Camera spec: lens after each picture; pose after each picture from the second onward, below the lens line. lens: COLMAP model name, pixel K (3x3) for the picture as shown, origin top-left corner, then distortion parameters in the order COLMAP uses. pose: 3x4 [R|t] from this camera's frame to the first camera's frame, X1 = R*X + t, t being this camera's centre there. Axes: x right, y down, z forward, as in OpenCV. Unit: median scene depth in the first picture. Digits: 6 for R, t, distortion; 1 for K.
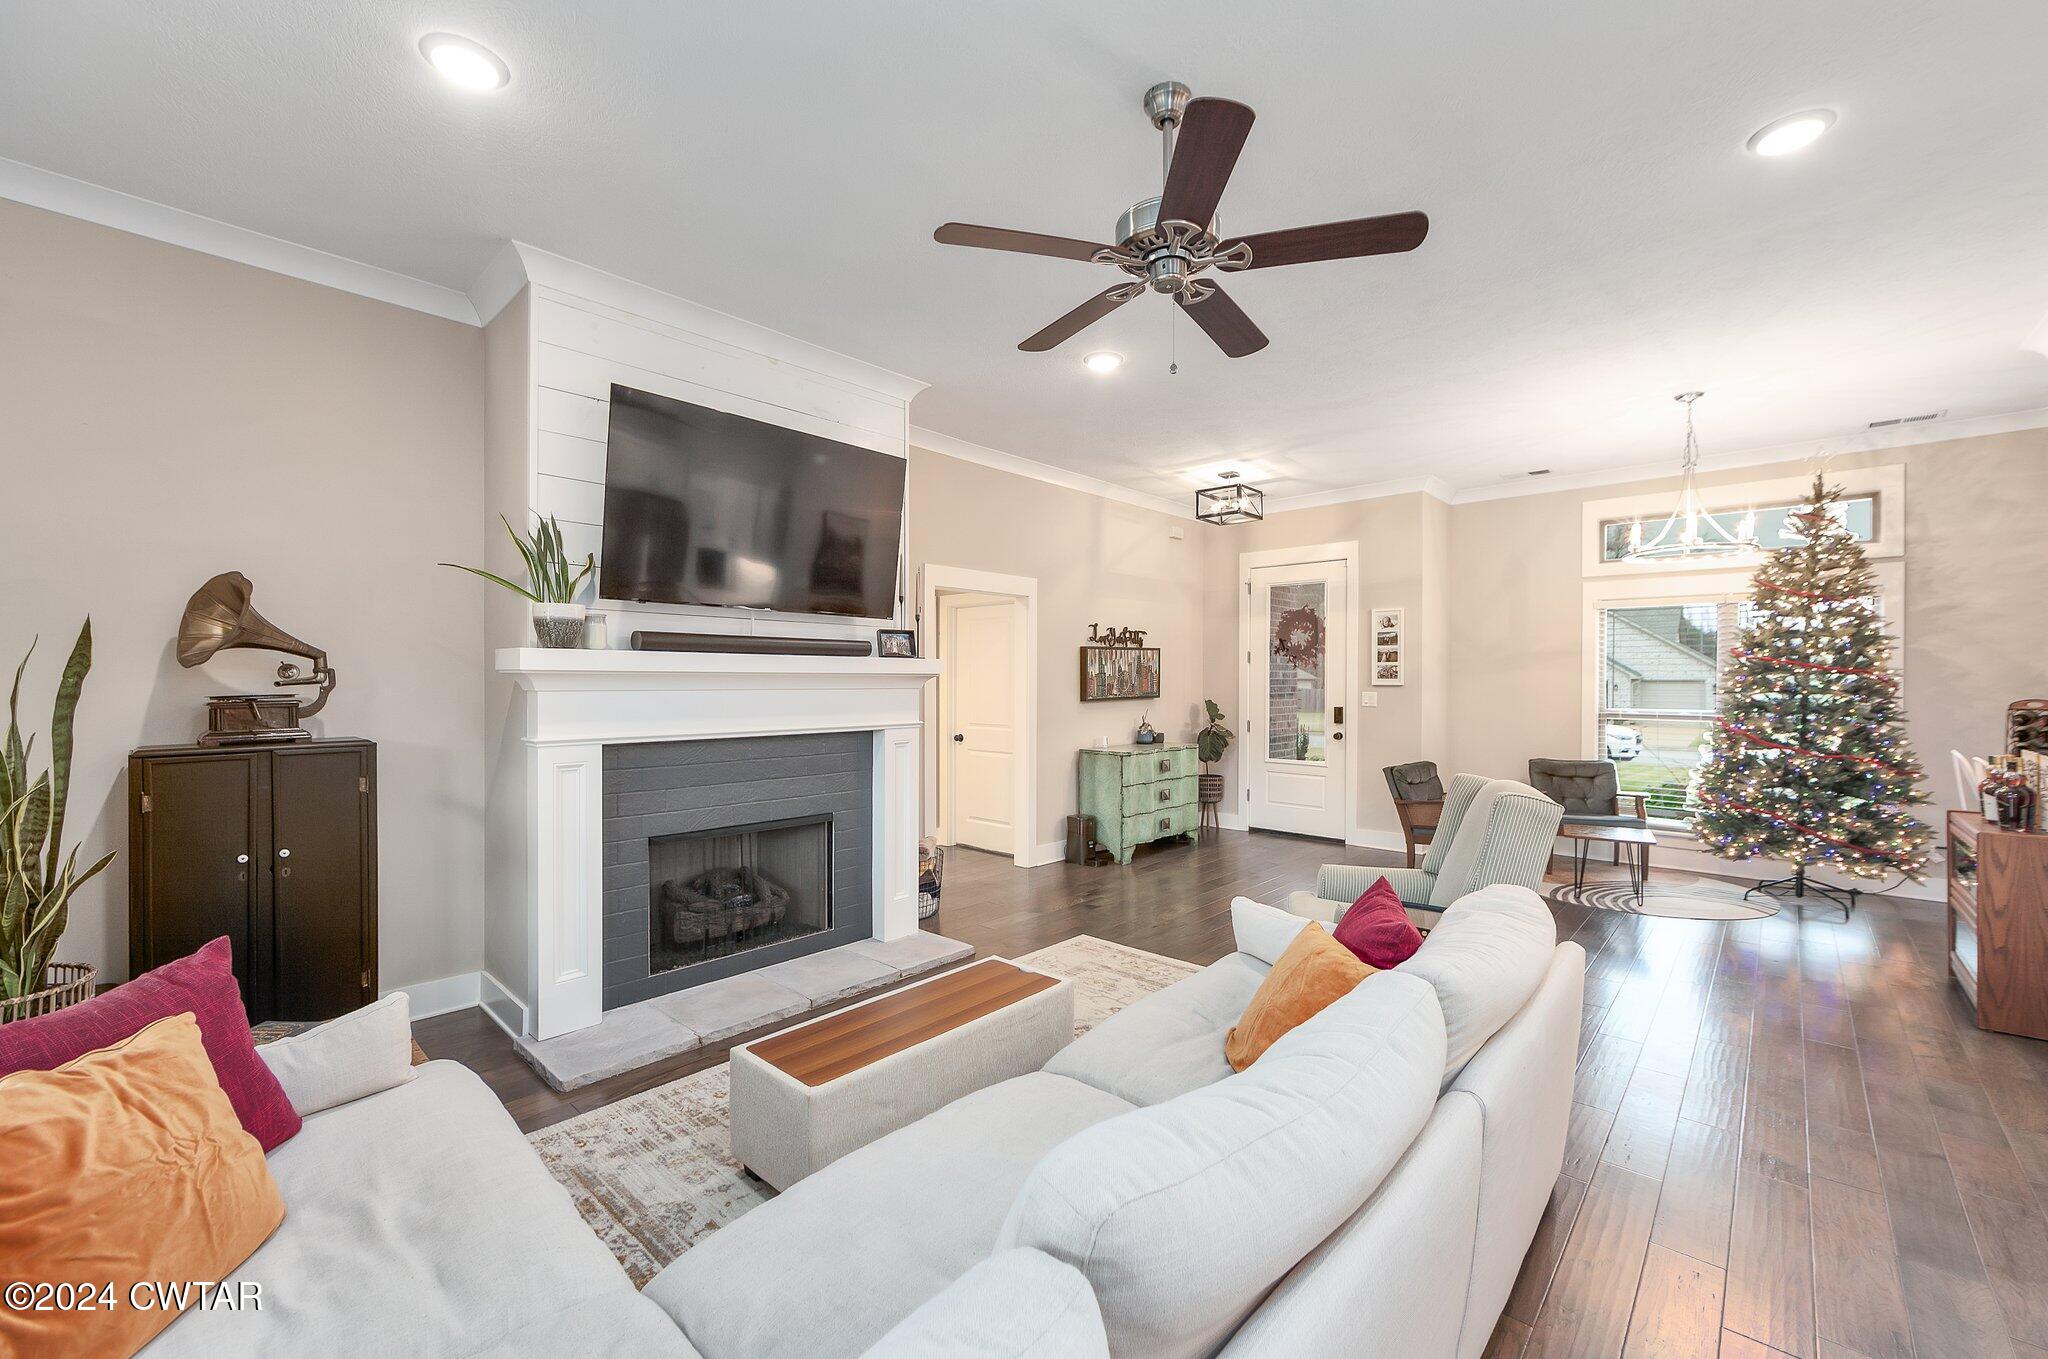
lens RADIAL K [[827.7, 0, 1016.3], [0, 827.7, 682.6], [0, 0, 1]] dist [-0.002771, -0.000313]
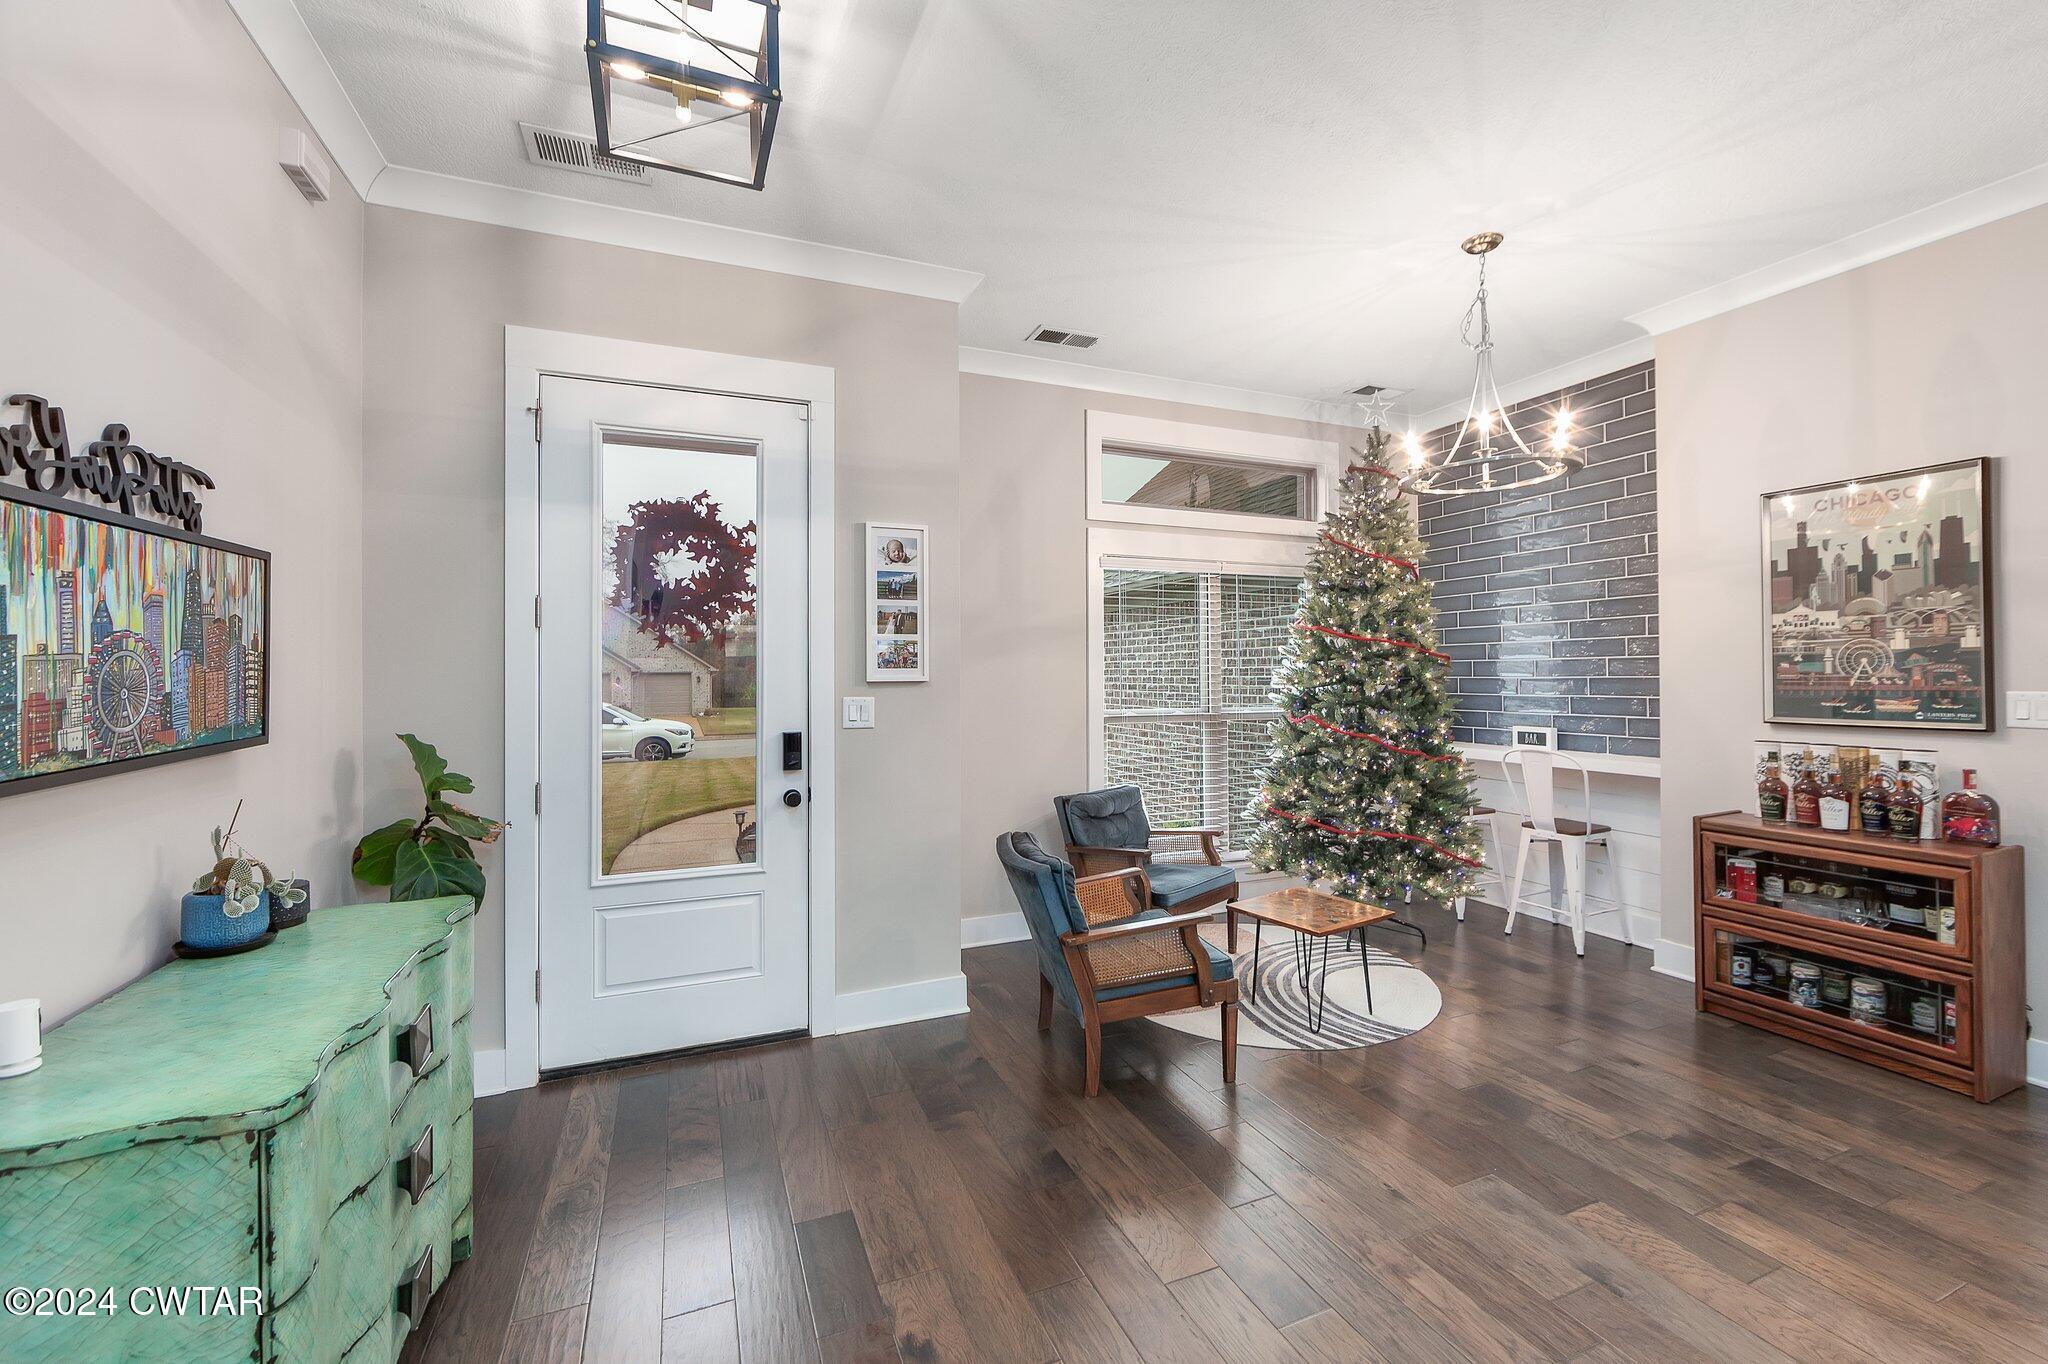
lens RADIAL K [[827.7, 0, 1014.9], [0, 827.7, 665.2], [0, 0, 1]] dist [-0.002771, -0.000313]
pose [[0.401814, 0.003204, 0.915716, 0.032361], [0.008867, 0.999933, -0.007389, -0.002229], [-0.915678, 0.011089, 0.401759, 0.717725]]
